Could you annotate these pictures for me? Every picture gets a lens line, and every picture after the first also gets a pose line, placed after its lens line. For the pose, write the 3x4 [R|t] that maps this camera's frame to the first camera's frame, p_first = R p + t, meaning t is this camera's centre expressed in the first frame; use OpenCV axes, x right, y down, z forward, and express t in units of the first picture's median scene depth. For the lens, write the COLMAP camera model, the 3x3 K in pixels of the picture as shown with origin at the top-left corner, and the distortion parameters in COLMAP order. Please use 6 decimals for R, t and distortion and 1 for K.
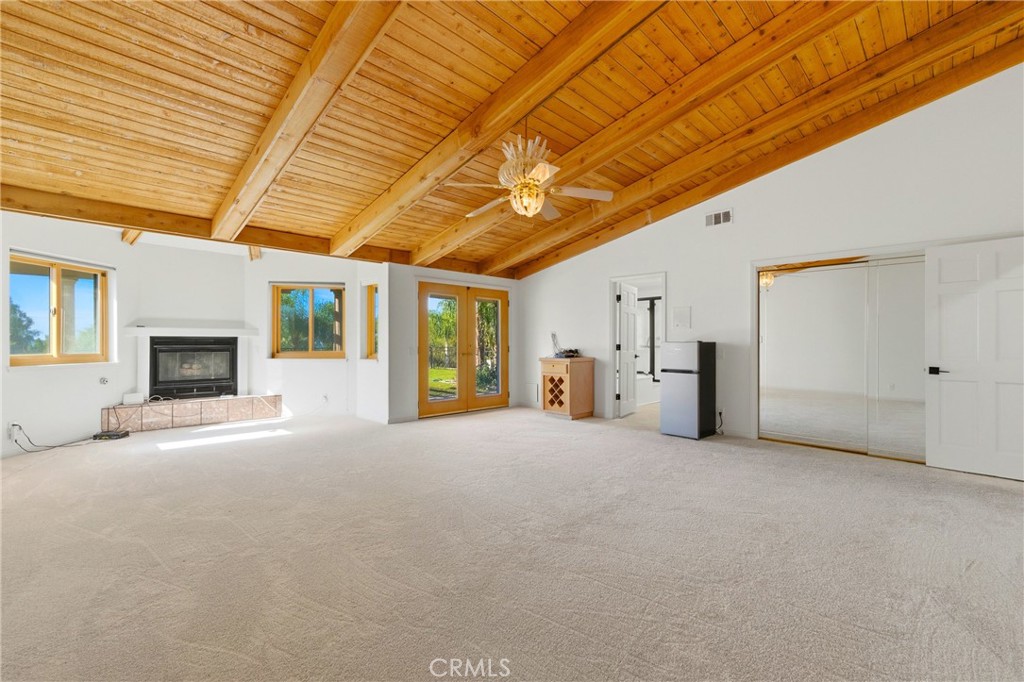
lens RADIAL K [[445.8, 0, 517.3], [0, 445.8, 342.7], [0, 0, 1]] dist [0.000551, -0.000003]
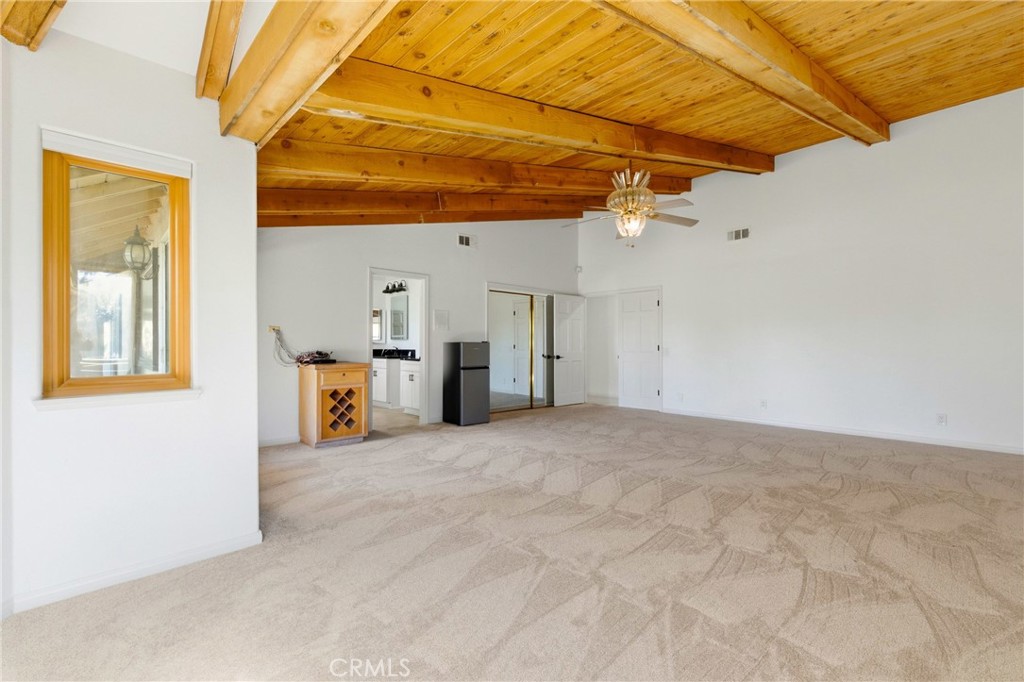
lens RADIAL K [[445.8, 0, 517.3], [0, 445.8, 342.7], [0, 0, 1]] dist [0.000551, -0.000003]
pose [[0.025192, 0.002745, 0.999679, -0.646476], [0.003131, 0.999991, -0.002824, 0.003464], [-0.999678, 0.003201, 0.025183, 0.699009]]
